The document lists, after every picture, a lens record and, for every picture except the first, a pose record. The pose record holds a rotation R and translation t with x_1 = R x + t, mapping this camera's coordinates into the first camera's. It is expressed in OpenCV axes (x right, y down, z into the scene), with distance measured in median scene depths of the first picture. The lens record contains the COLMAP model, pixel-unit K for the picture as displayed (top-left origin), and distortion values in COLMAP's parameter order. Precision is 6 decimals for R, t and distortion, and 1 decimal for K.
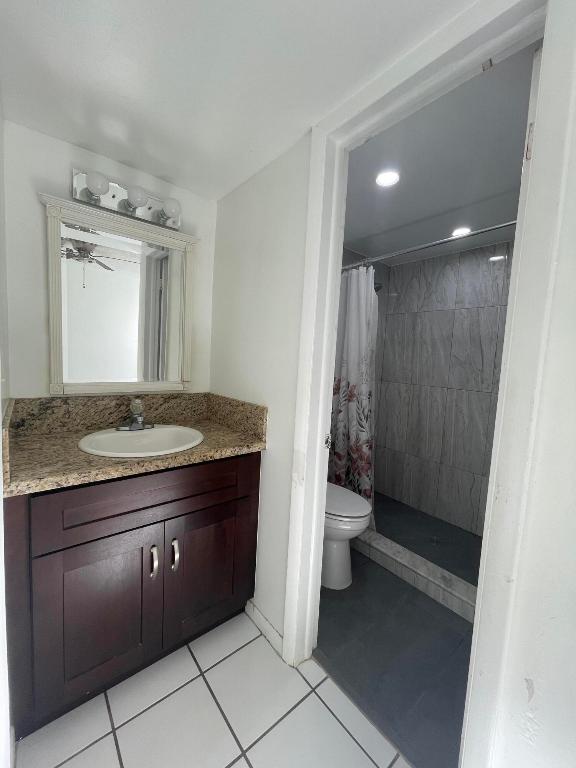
lens RADIAL K [[310.9, 0, 285.8], [0, 310.9, 379.6], [0, 0, 1]] dist [-0.009986, 0.000101]
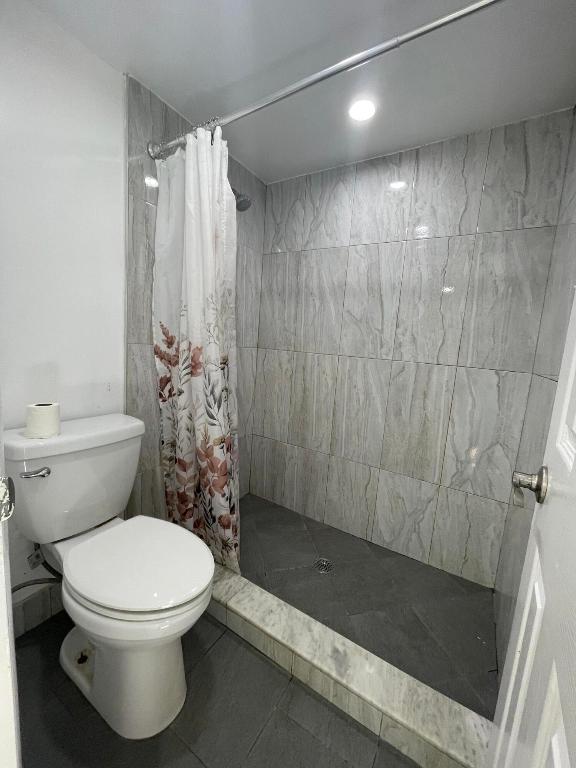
lens RADIAL K [[310.9, 0, 285.8], [0, 310.9, 379.6], [0, 0, 1]] dist [-0.009986, 0.000101]
pose [[0.947376, -0.026454, 0.319029, 0.185967], [0.004377, 0.997557, 0.069722, 0.038007], [-0.320094, -0.064657, 0.945177, 0.383670]]
